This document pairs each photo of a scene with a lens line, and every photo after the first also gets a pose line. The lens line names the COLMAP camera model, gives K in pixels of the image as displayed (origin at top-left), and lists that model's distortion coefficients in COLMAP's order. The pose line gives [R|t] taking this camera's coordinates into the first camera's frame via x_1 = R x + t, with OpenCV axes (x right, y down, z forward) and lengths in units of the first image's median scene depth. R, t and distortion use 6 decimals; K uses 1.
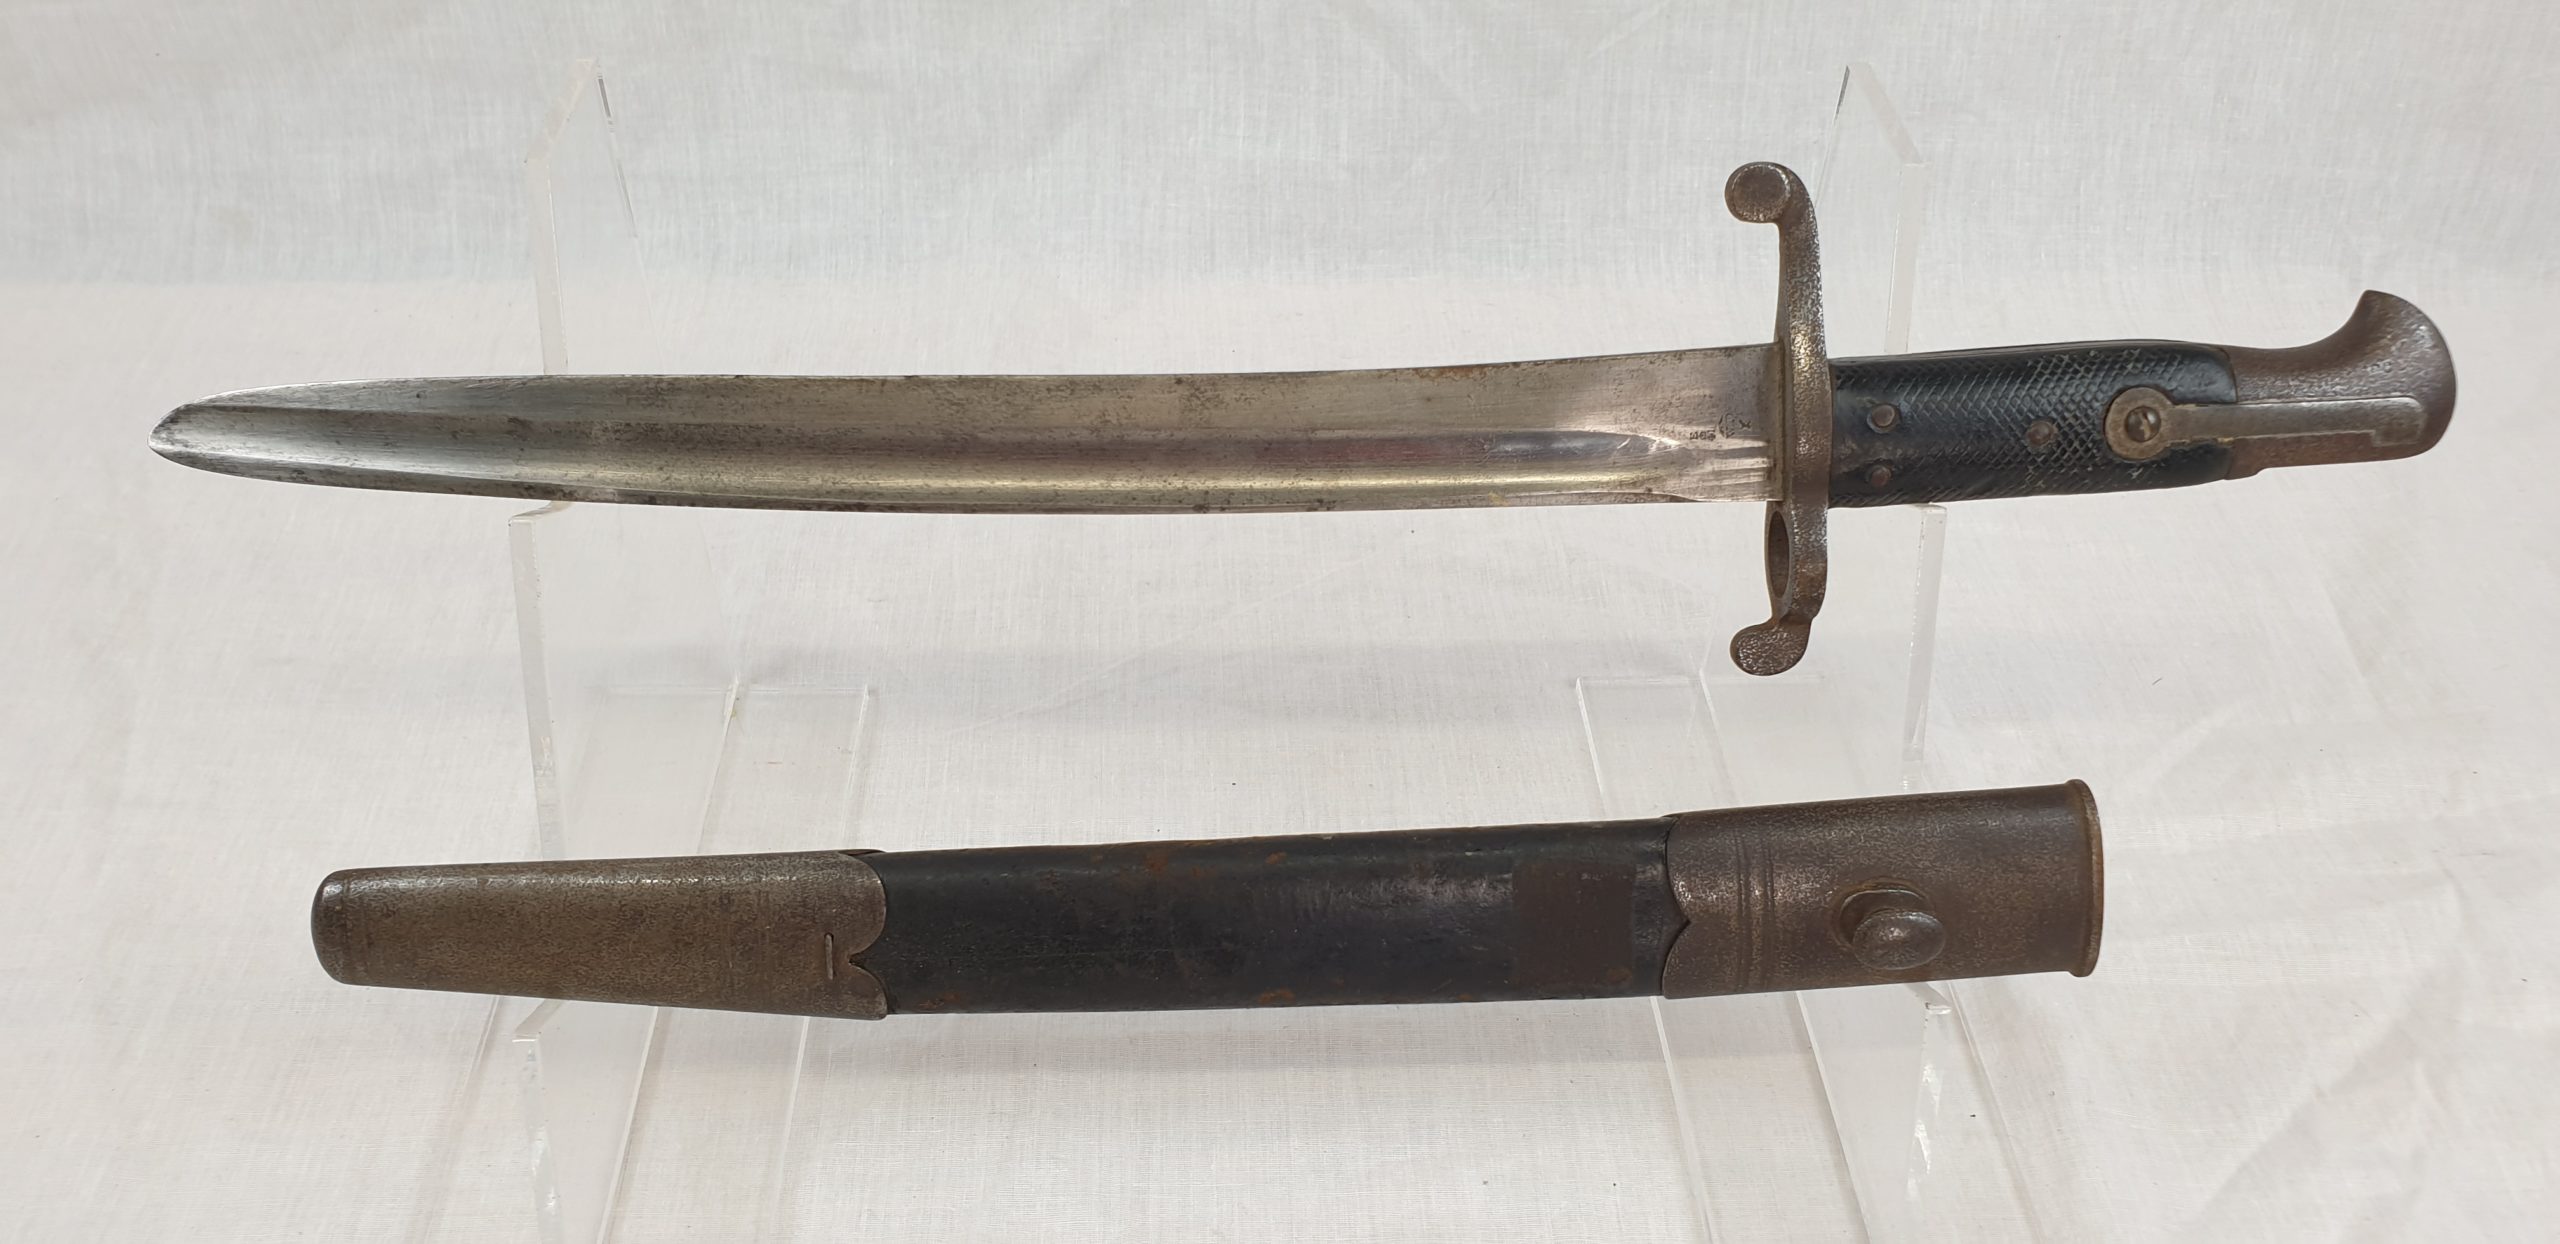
lens RADIAL K [[2150.5, 0, 1350.6], [0, 2150.5, 648.8], [0, 0, 1]] dist [0.033620, 0.020220]
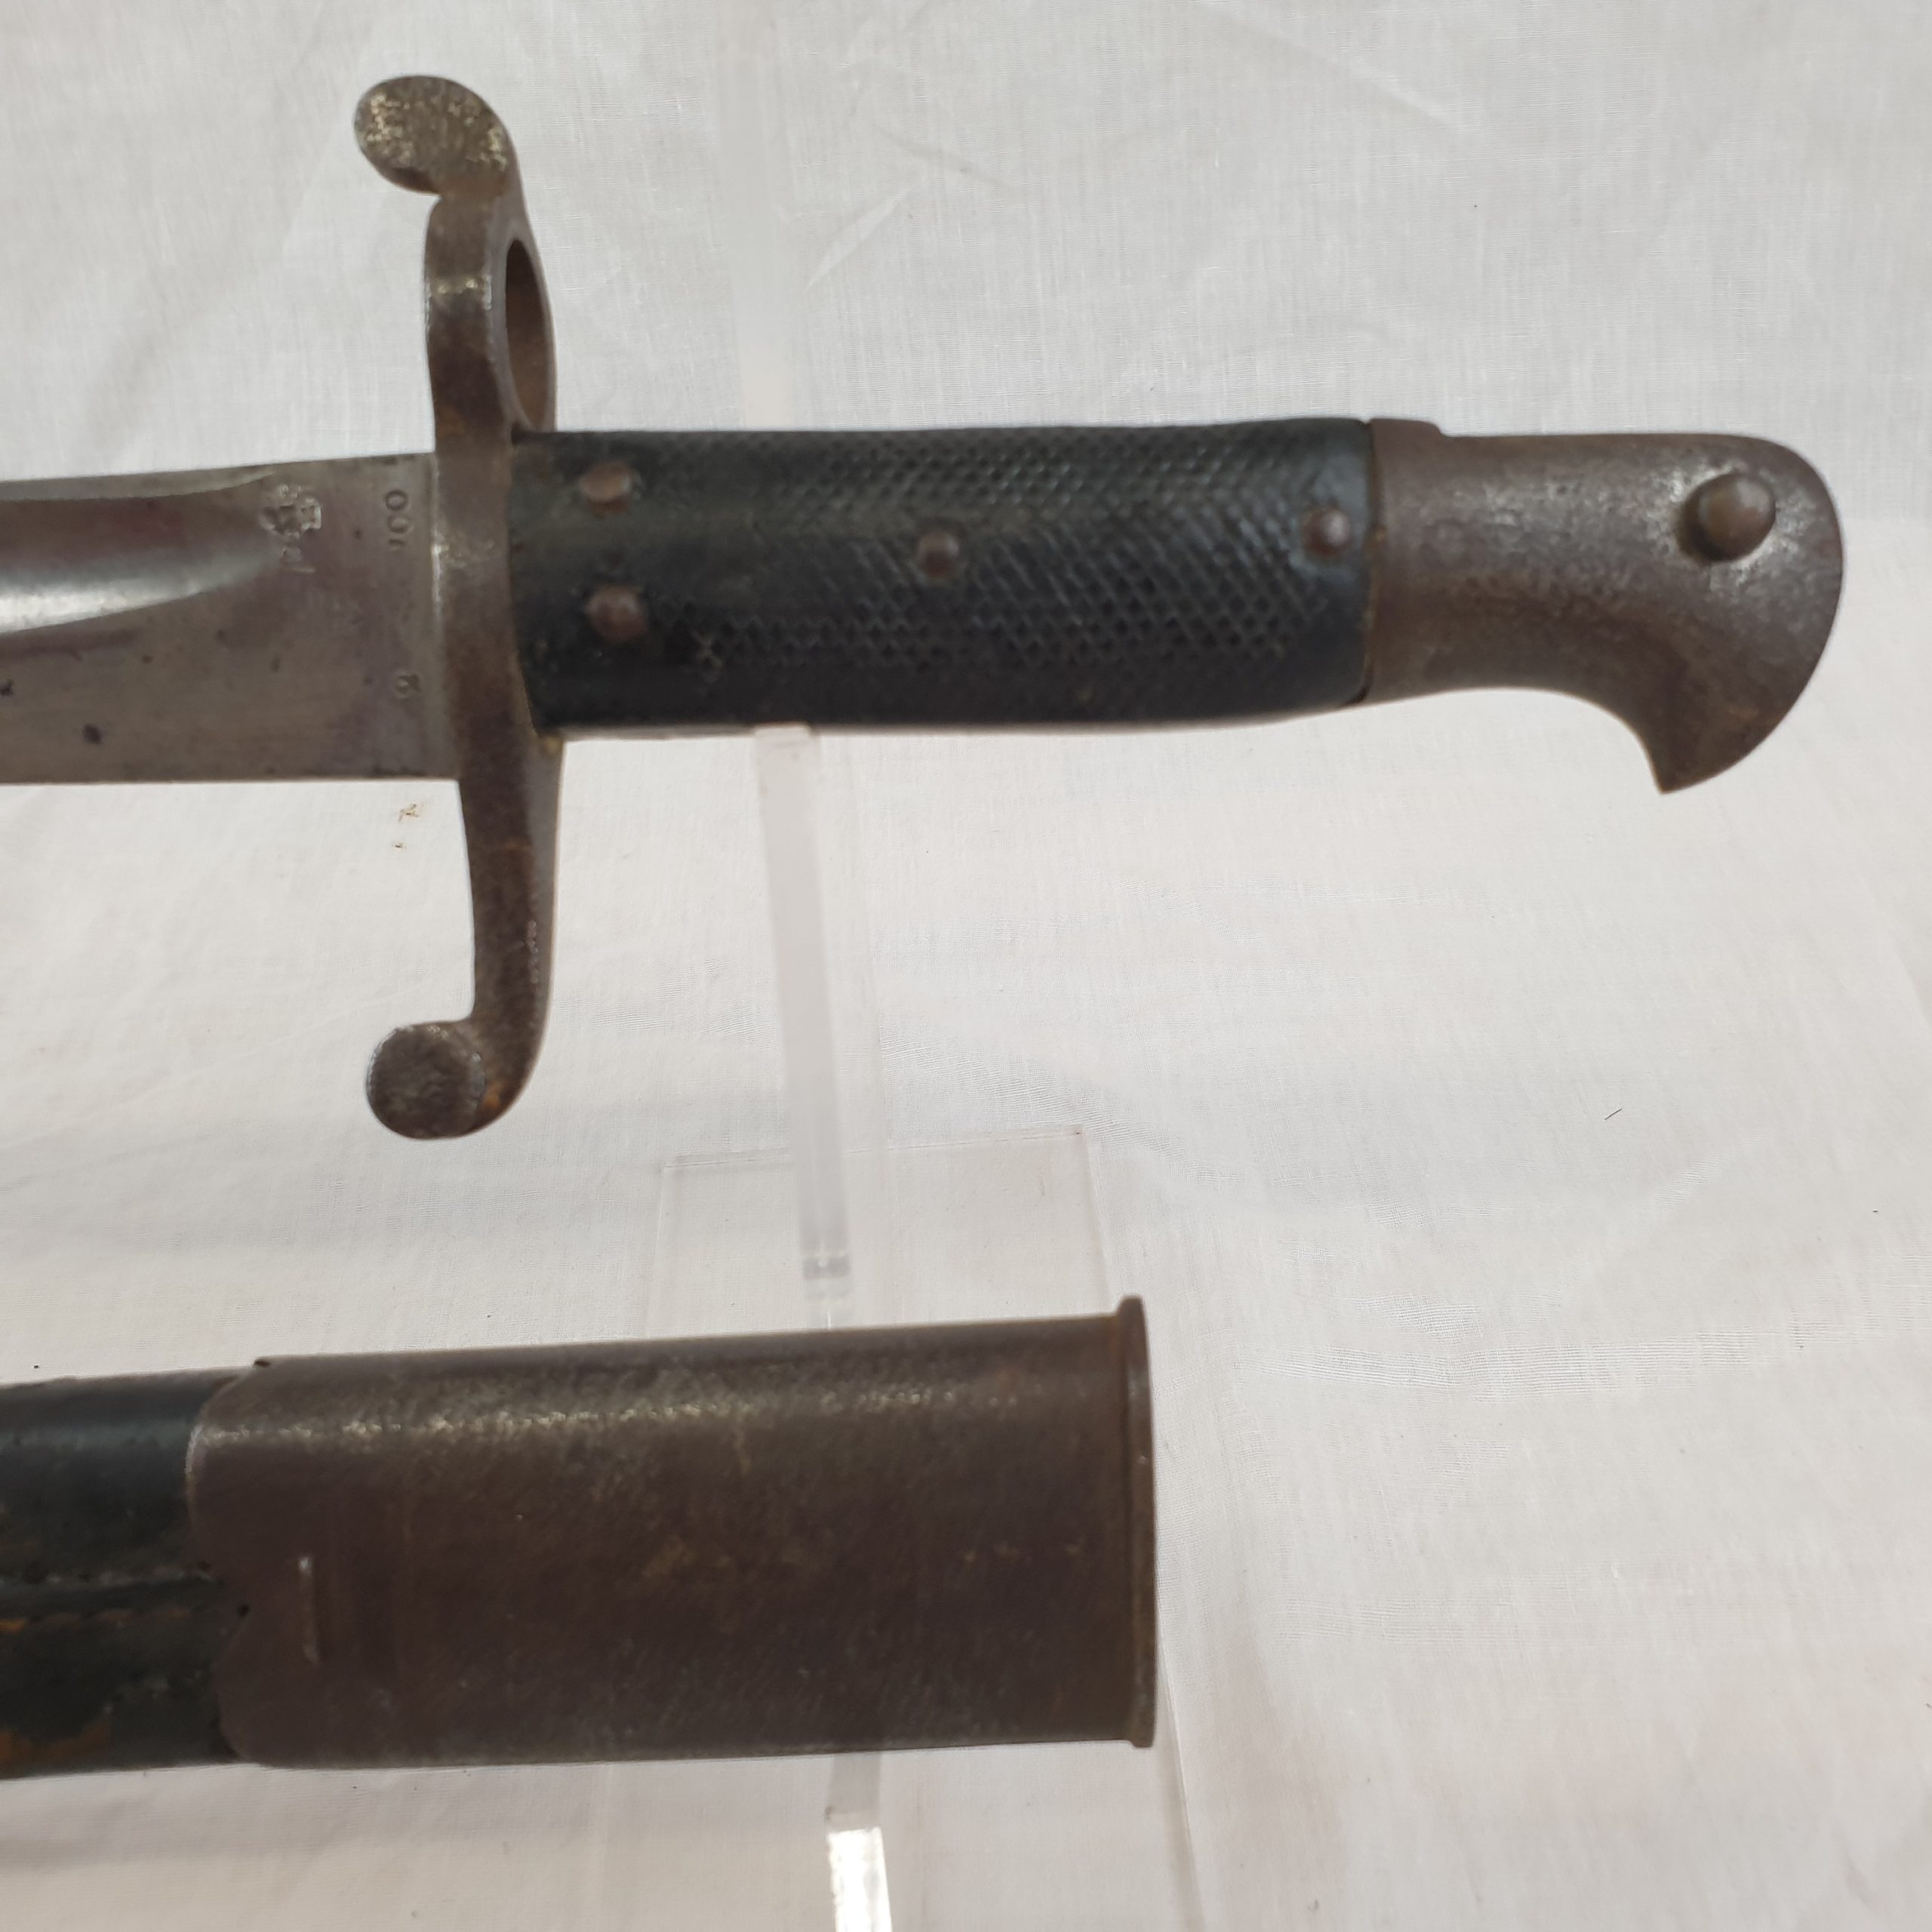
lens RADIAL K [[2163.8, 0, 1010.1], [0, 2163.8, 953.1], [0, 0, 1]] dist [-0.007613, 0.000000]
pose [[0.996173, -0.056641, -0.066563, 0.279845], [0.049547, 0.993366, -0.103776, 0.027689], [0.071999, 0.100081, 0.992371, 0.428223]]
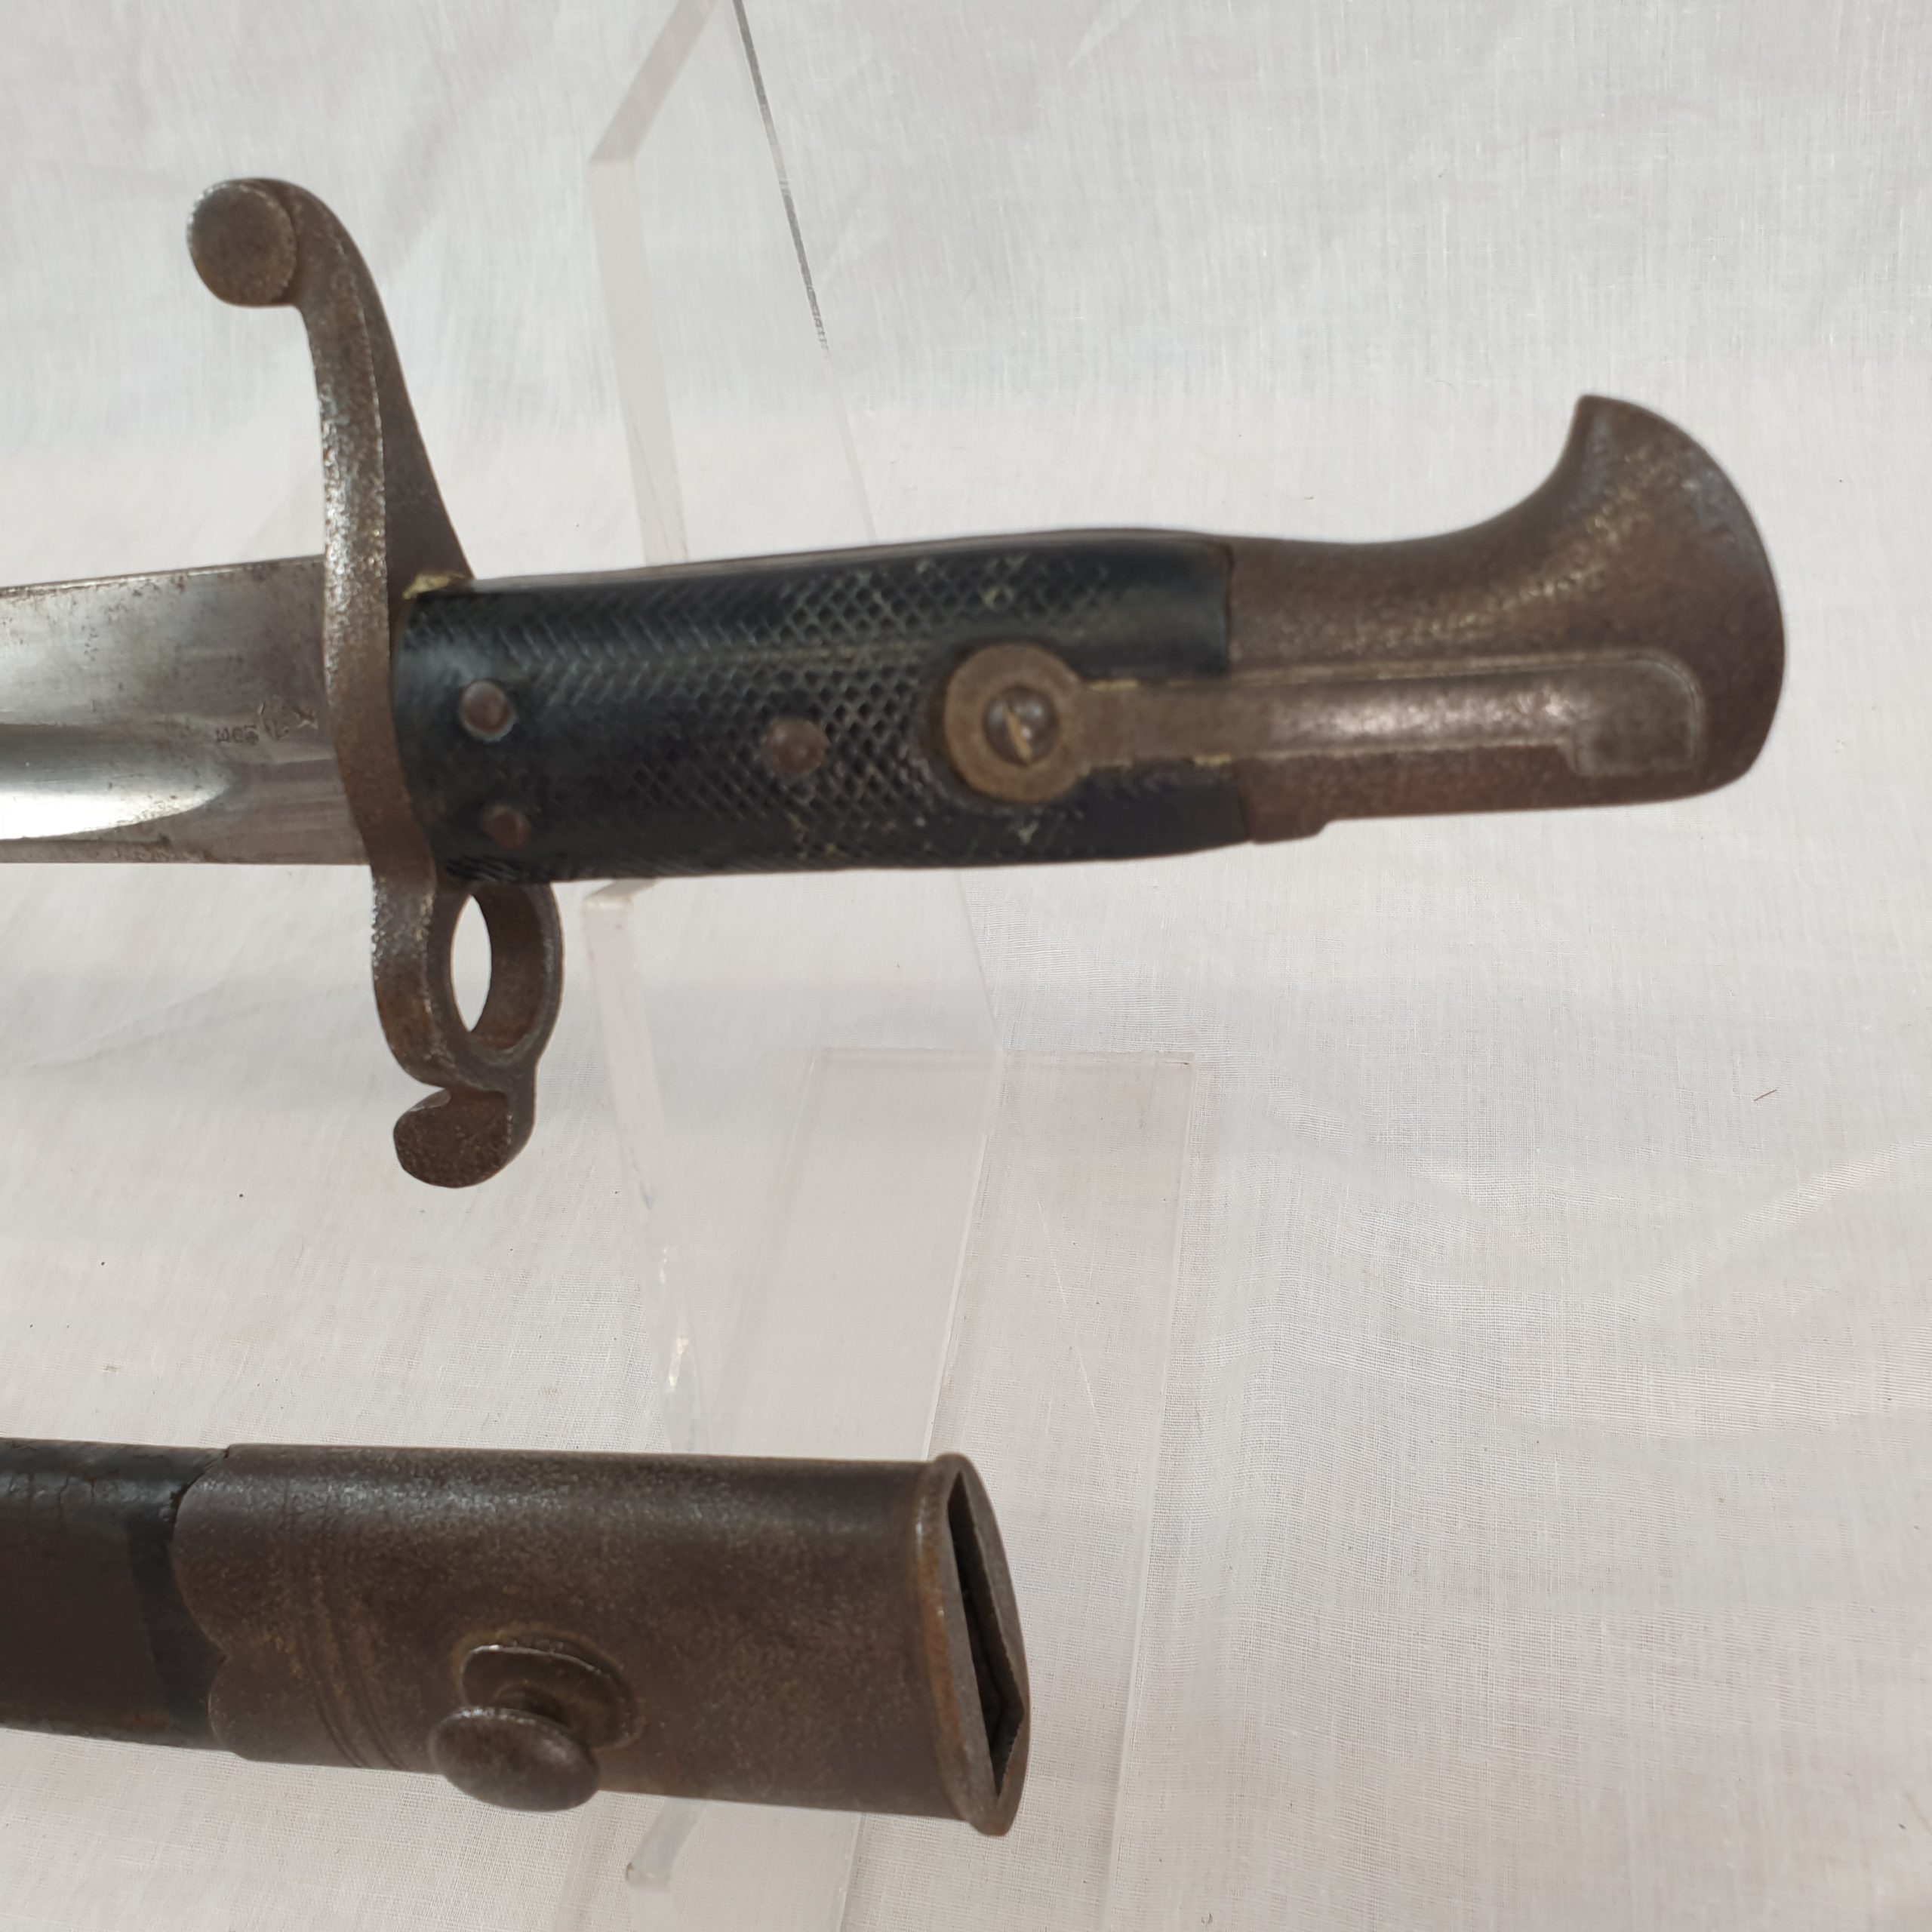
lens RADIAL K [[2163.8, 0, 966.5], [0, 2163.8, 975.9], [0, 0, 1]] dist [-0.007613, 0.000000]
pose [[0.949247, 0.042561, -0.311638, 0.396777], [-0.015021, 0.995806, 0.090247, -0.073461], [0.314172, -0.080986, 0.945906, 0.451714]]
